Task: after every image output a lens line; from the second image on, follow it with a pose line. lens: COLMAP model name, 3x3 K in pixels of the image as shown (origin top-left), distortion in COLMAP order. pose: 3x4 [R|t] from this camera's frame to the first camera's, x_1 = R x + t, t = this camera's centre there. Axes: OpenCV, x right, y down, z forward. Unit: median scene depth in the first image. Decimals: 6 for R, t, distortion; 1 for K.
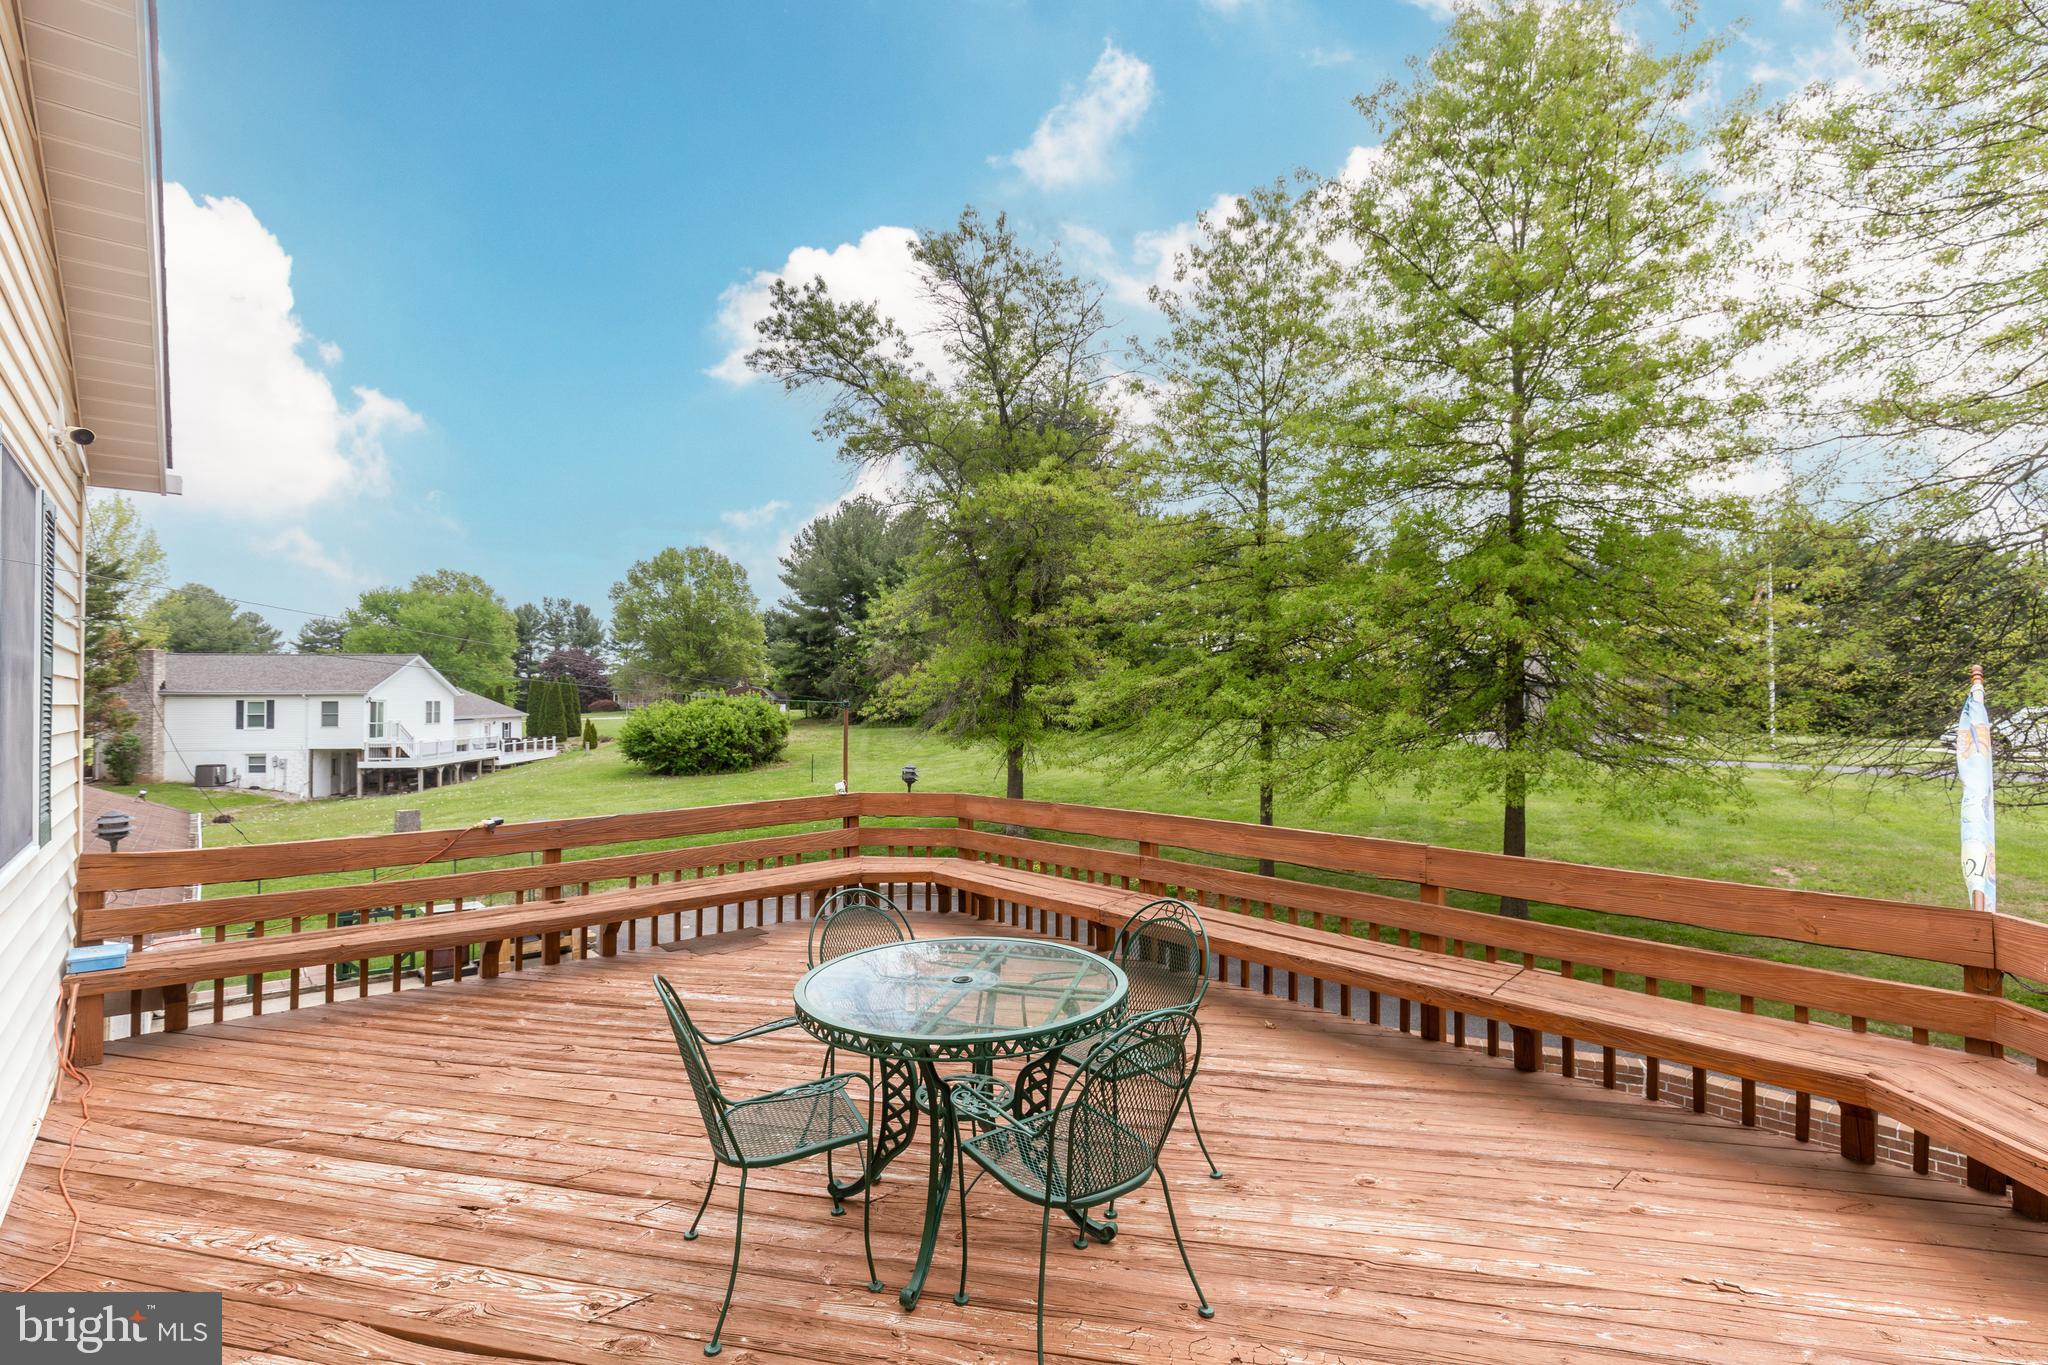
lens RADIAL K [[937.8, 0, 1024.0], [0, 937.8, 682.5], [0, 0, 1]] dist [0.001350, -0.000434]
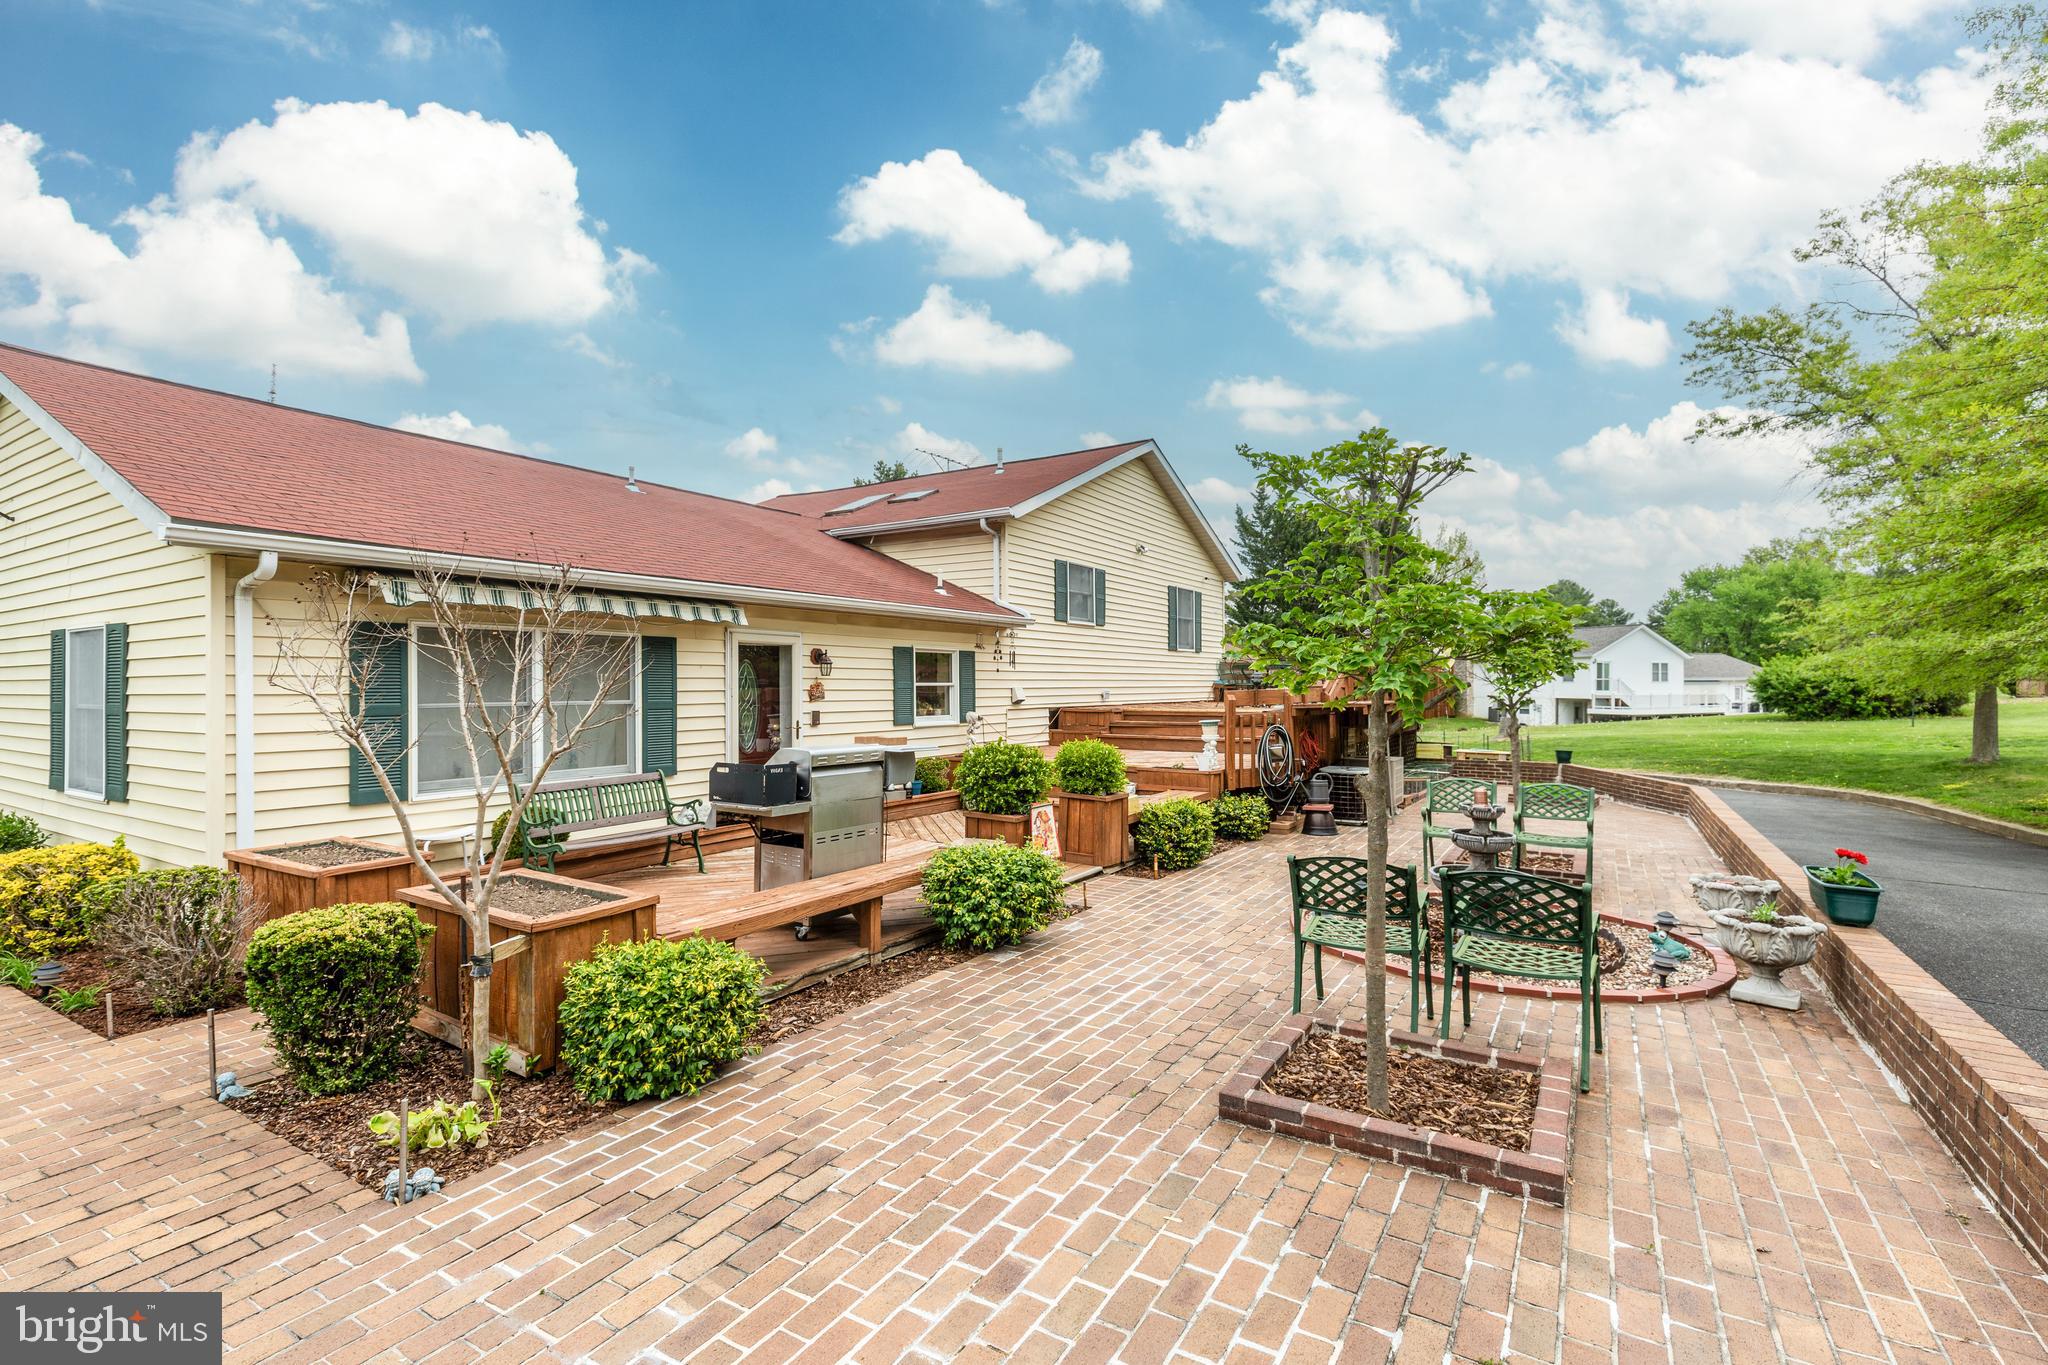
lens RADIAL K [[926.9, 0, 1015.8], [0, 926.9, 681.4], [0, 0, 1]] dist [0.009017, -0.000749]
pose [[0.277817, 0.000100, -0.960634, 0.115722], [0.019839, 0.999786, 0.005842, 0.008460], [0.960429, -0.020681, 0.277756, -0.047065]]
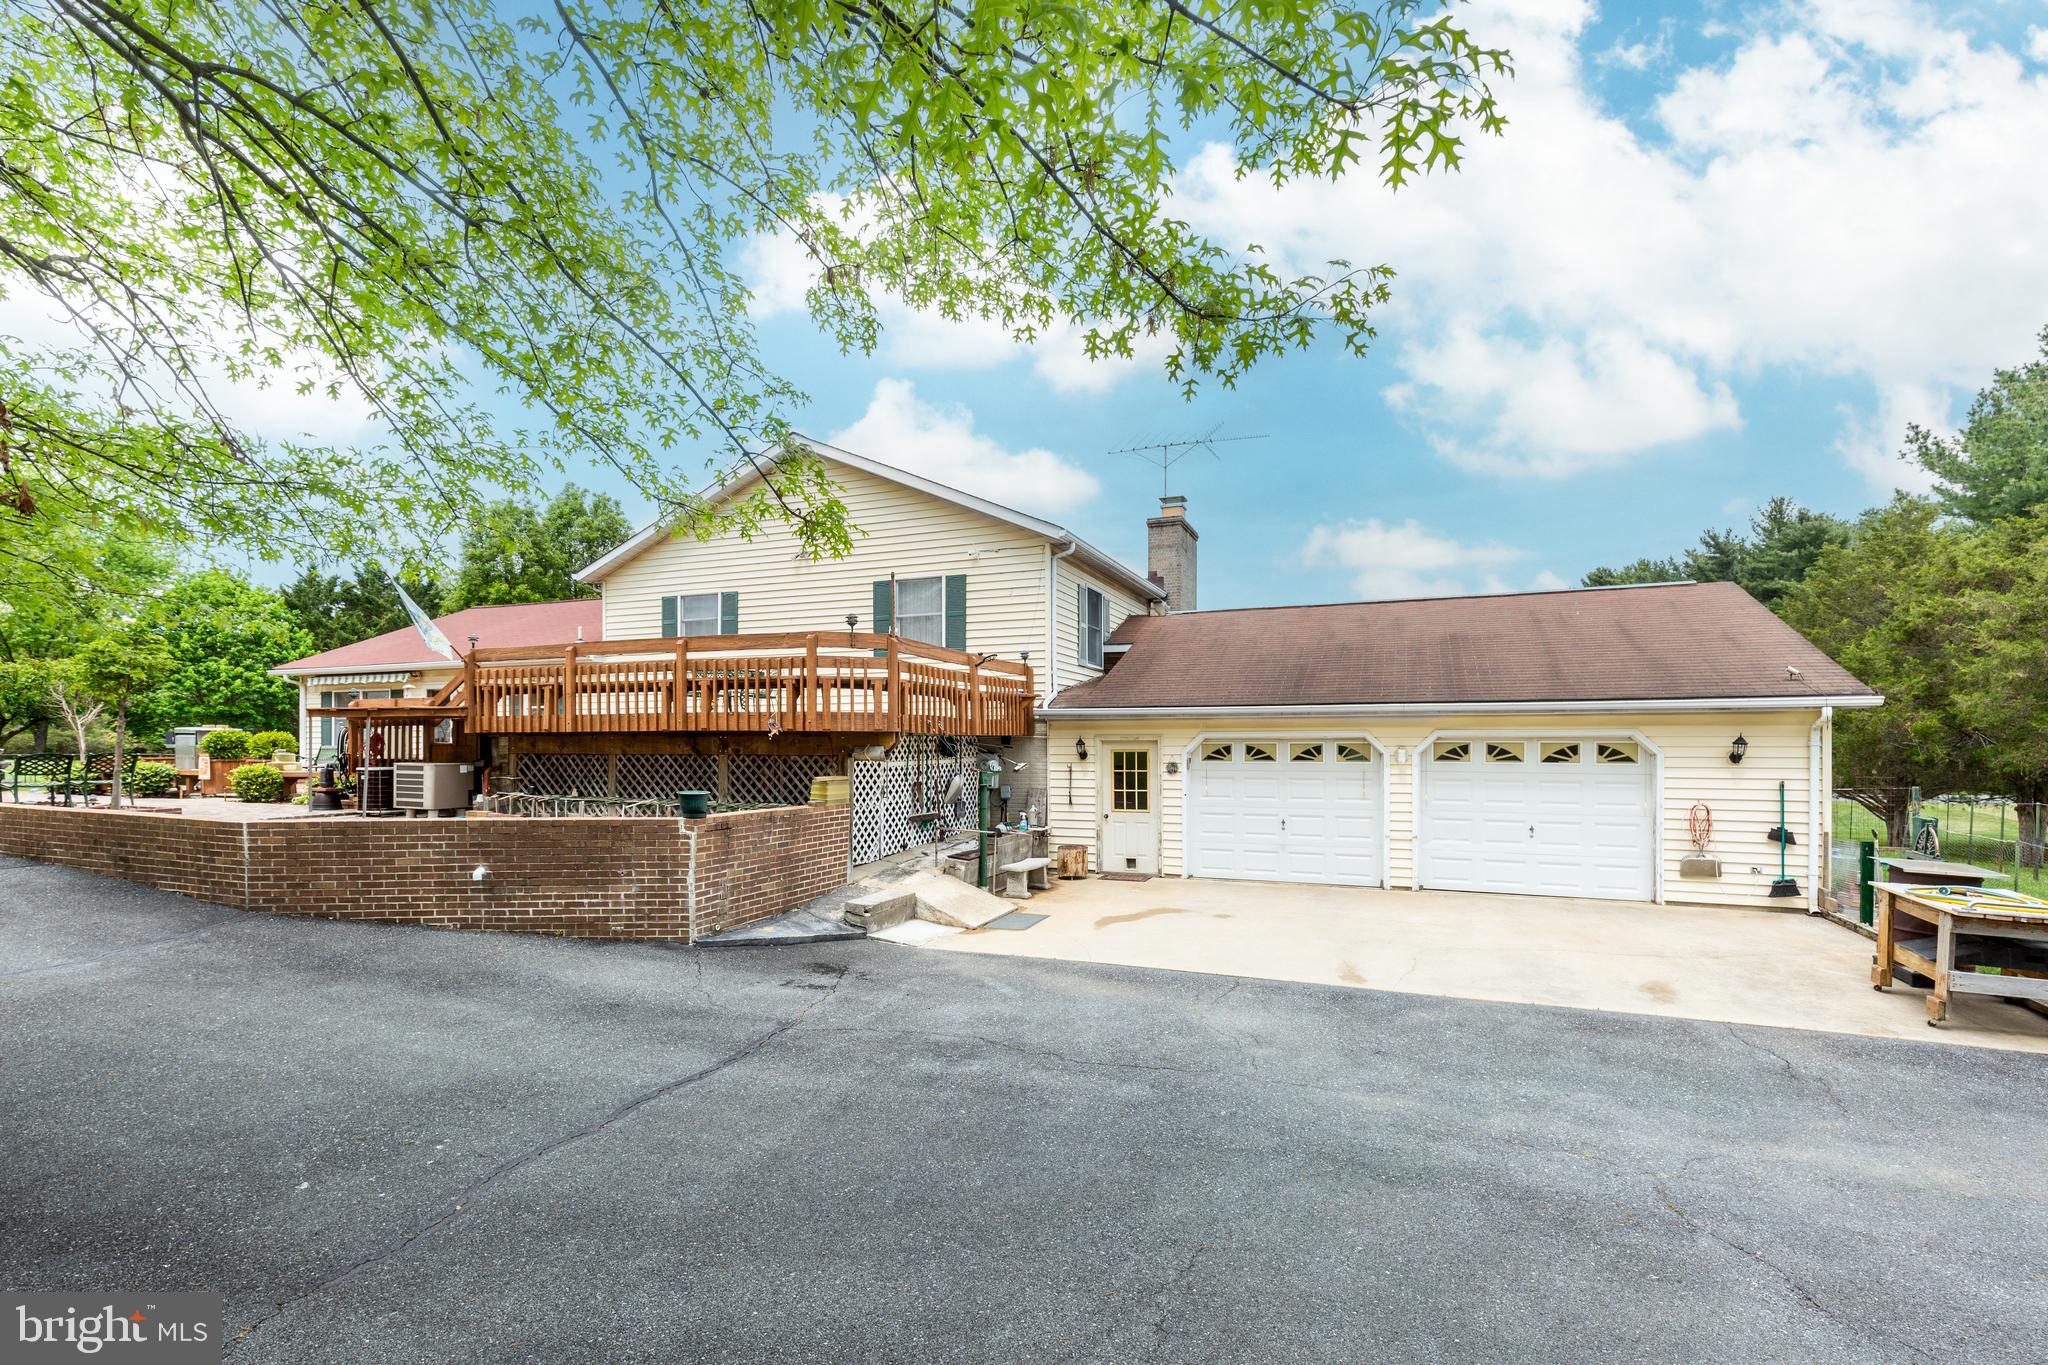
lens RADIAL K [[939.9, 0, 1015.6], [0, 939.9, 747.9], [0, 0, 1]] dist [0.013266, 0.000139]
pose [[-0.899461, 0.004651, -0.436977, 0.017022], [0.012204, 0.999821, -0.014479, 0.018694], [0.436832, -0.018357, -0.899356, 0.139801]]
